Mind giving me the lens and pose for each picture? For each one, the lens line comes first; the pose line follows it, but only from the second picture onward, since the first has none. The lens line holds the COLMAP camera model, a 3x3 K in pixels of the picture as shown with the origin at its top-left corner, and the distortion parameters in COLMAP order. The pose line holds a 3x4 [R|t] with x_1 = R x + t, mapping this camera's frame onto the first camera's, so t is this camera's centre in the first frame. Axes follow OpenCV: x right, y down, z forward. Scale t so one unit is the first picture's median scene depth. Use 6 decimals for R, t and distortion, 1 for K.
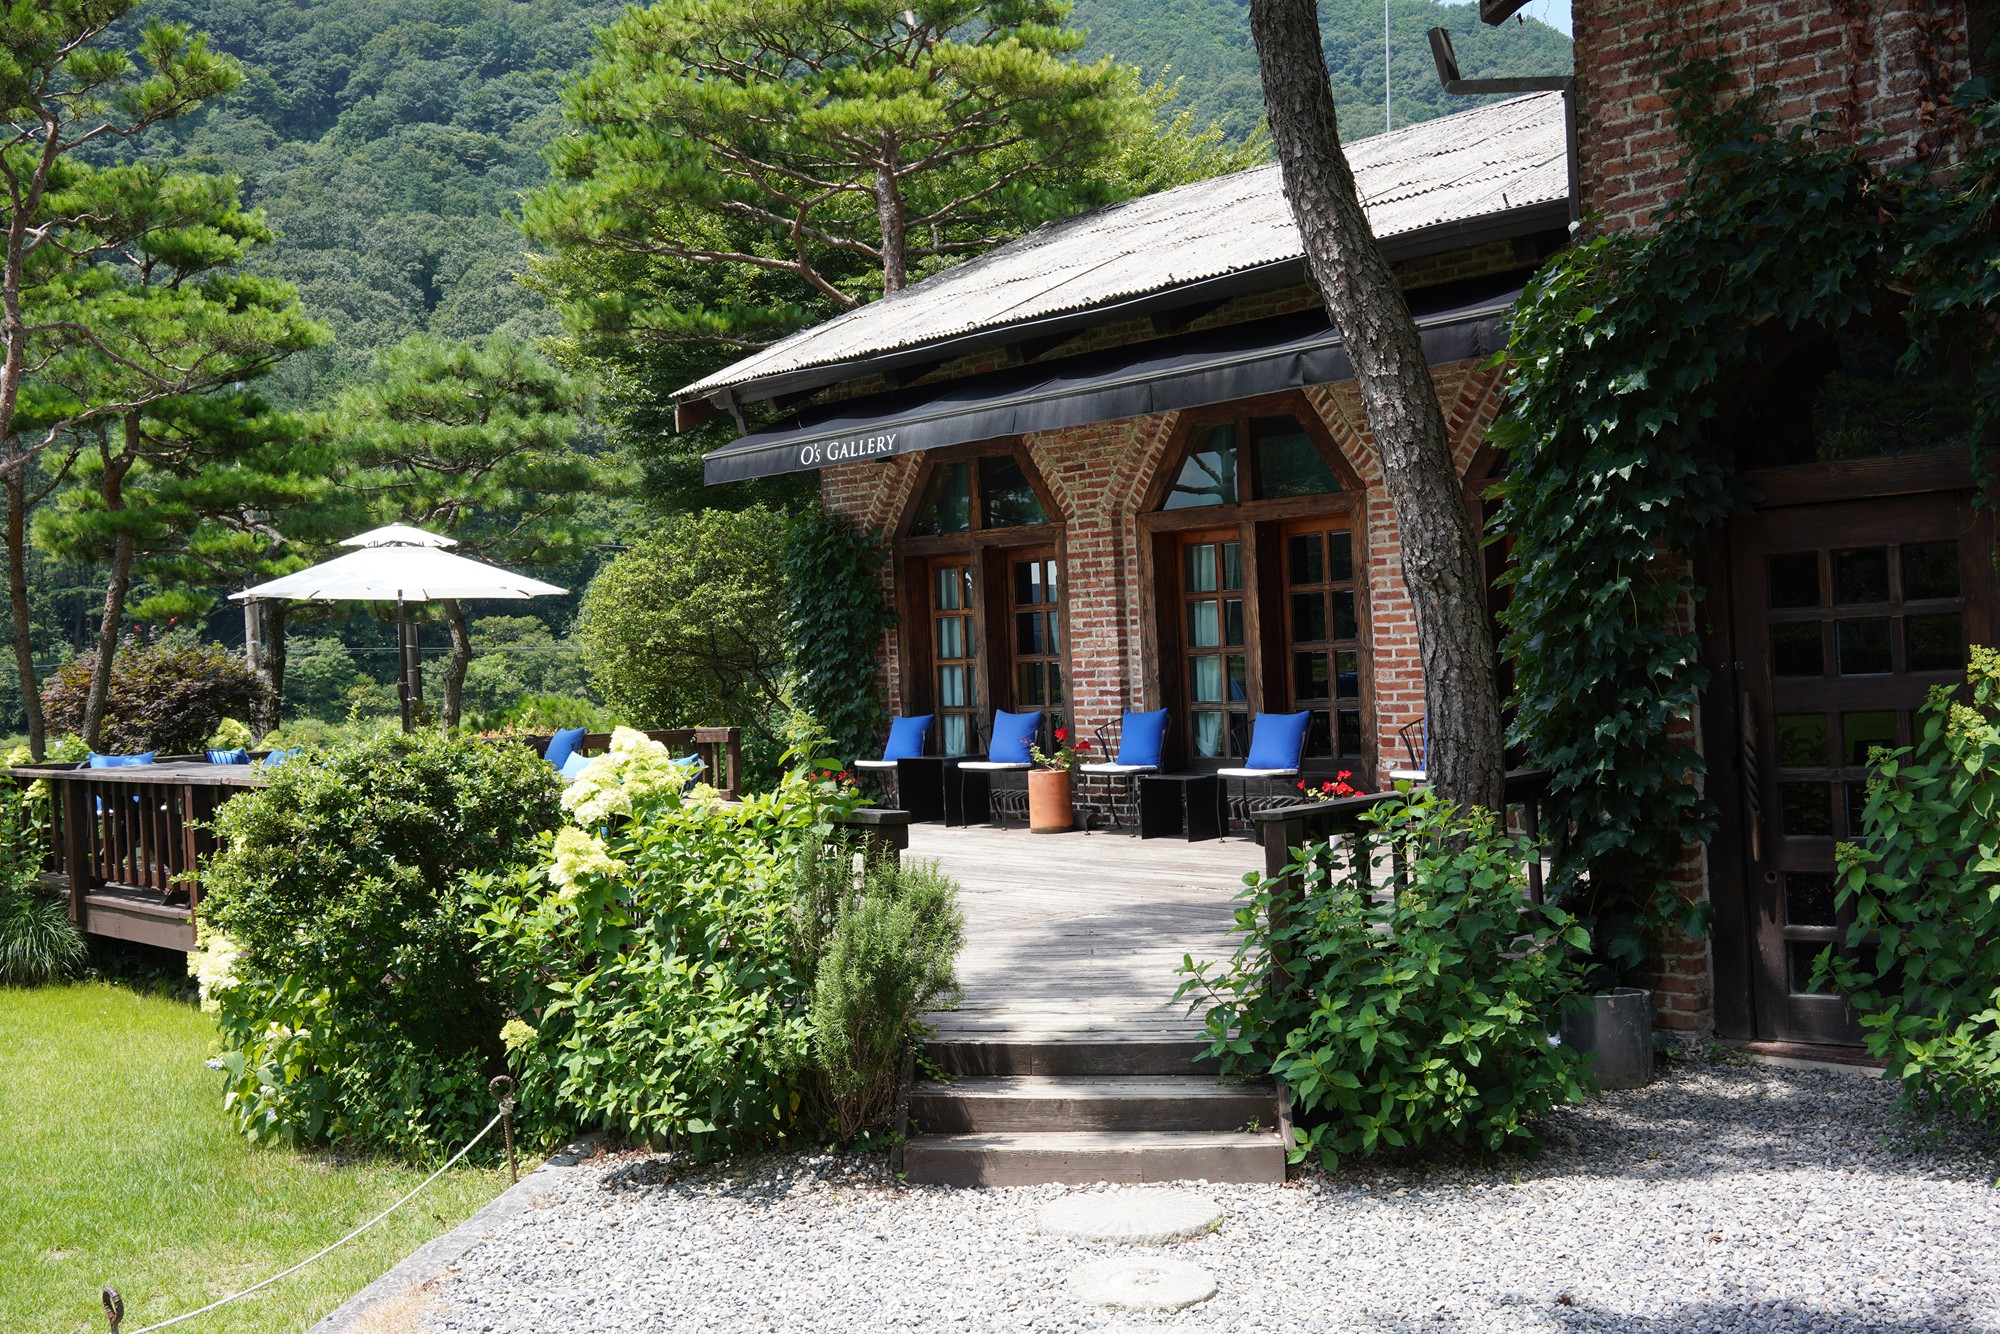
lens RADIAL K [[2017.0, 0, 991.7], [0, 2017.0, 677.0], [0, 0, 1]] dist [0.053380, -0.212685]
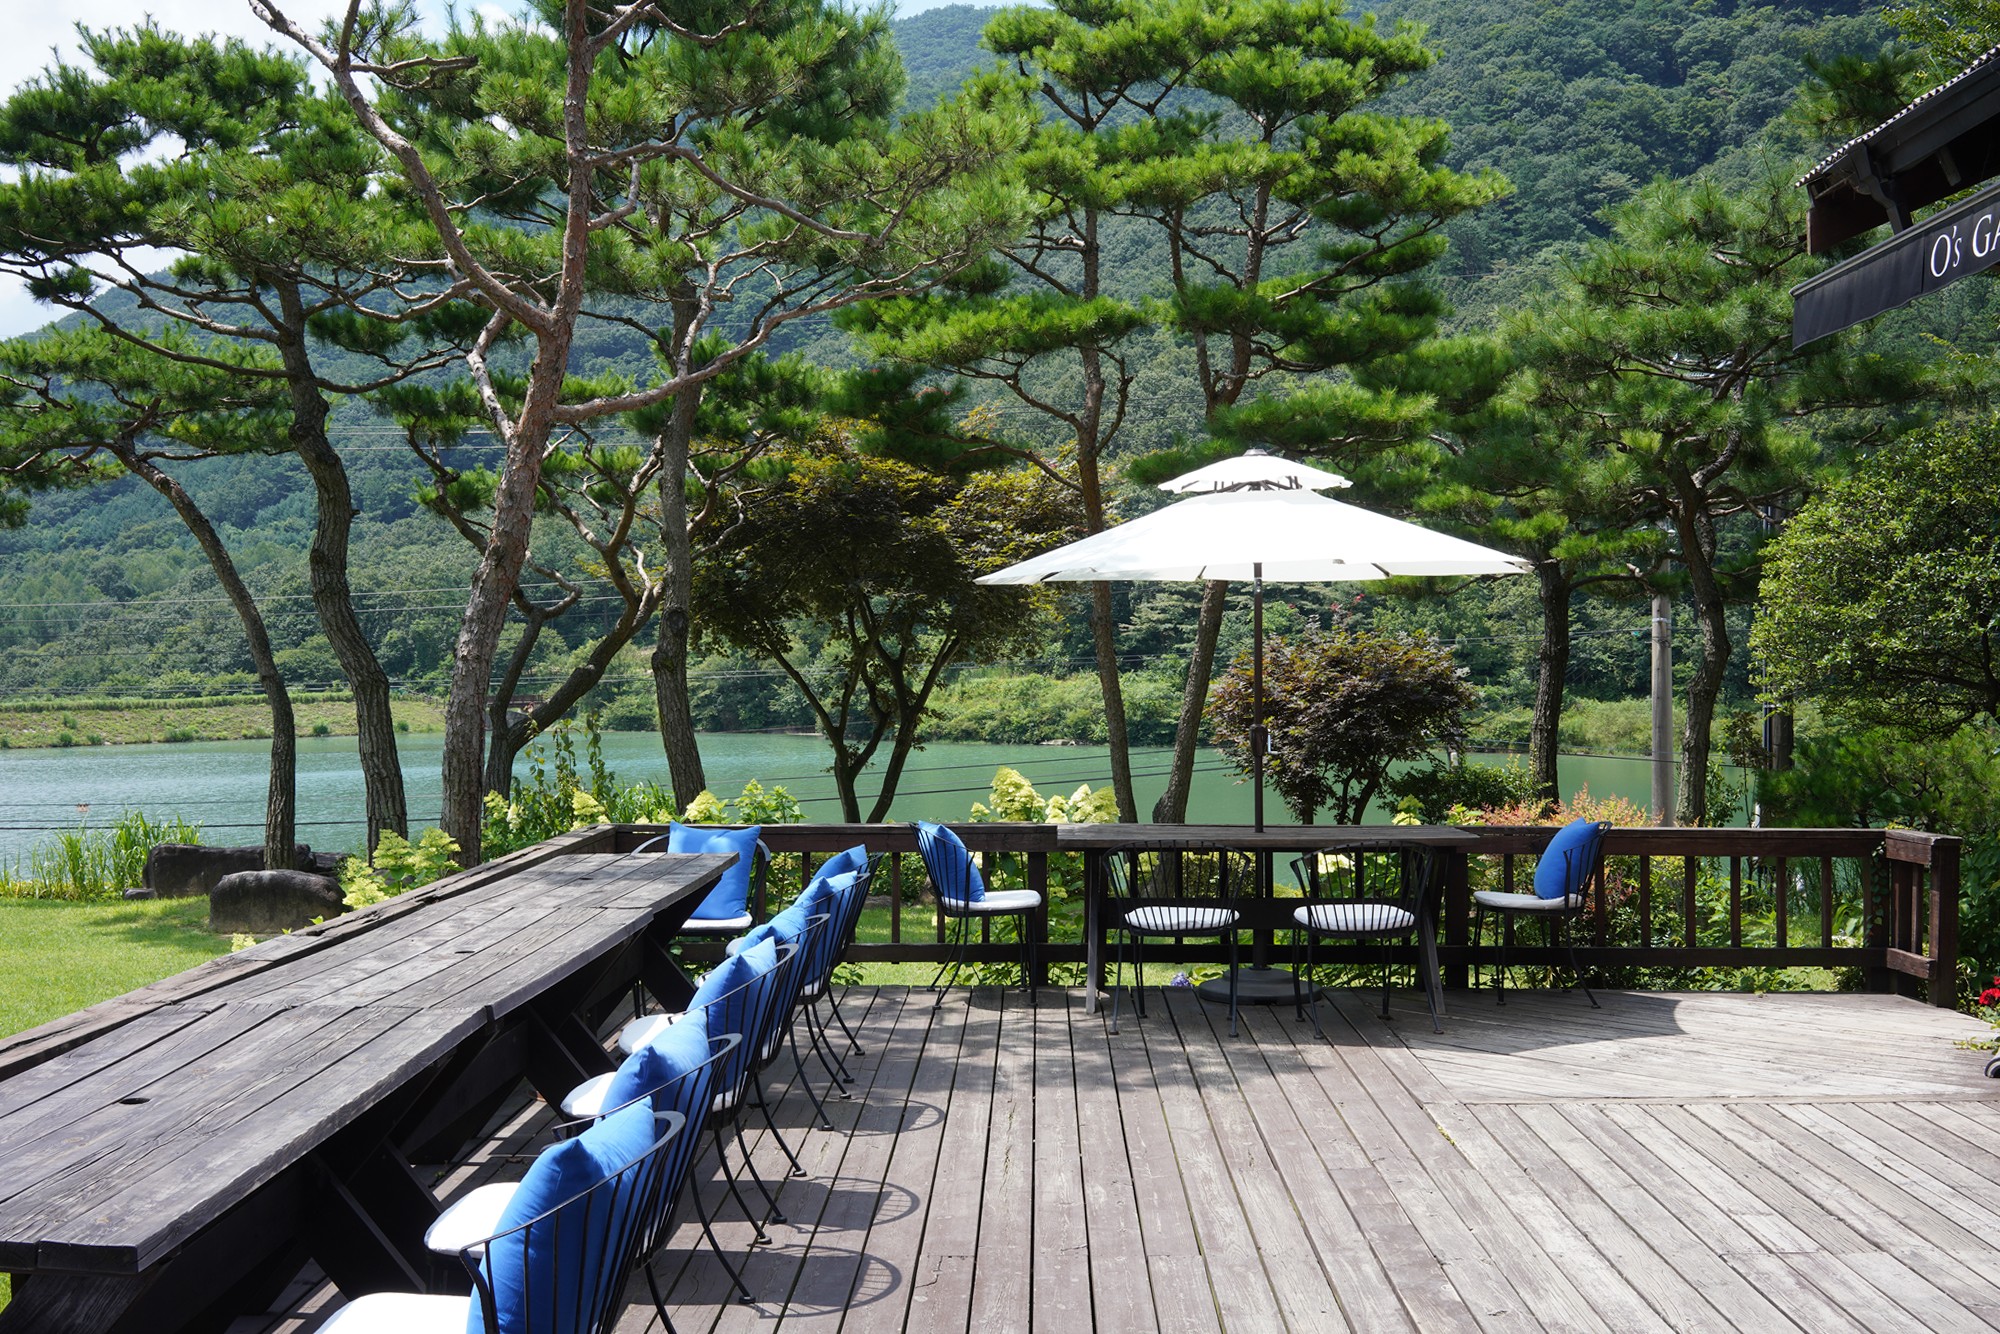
lens RADIAL K [[2017.0, 0, 991.7], [0, 2017.0, 677.0], [0, 0, 1]] dist [0.053380, -0.212685]
pose [[0.693594, 0.045713, -0.718914, 0.076559], [-0.033017, 0.998953, 0.031665, -0.026366], [0.719609, 0.001774, 0.694378, 0.534446]]
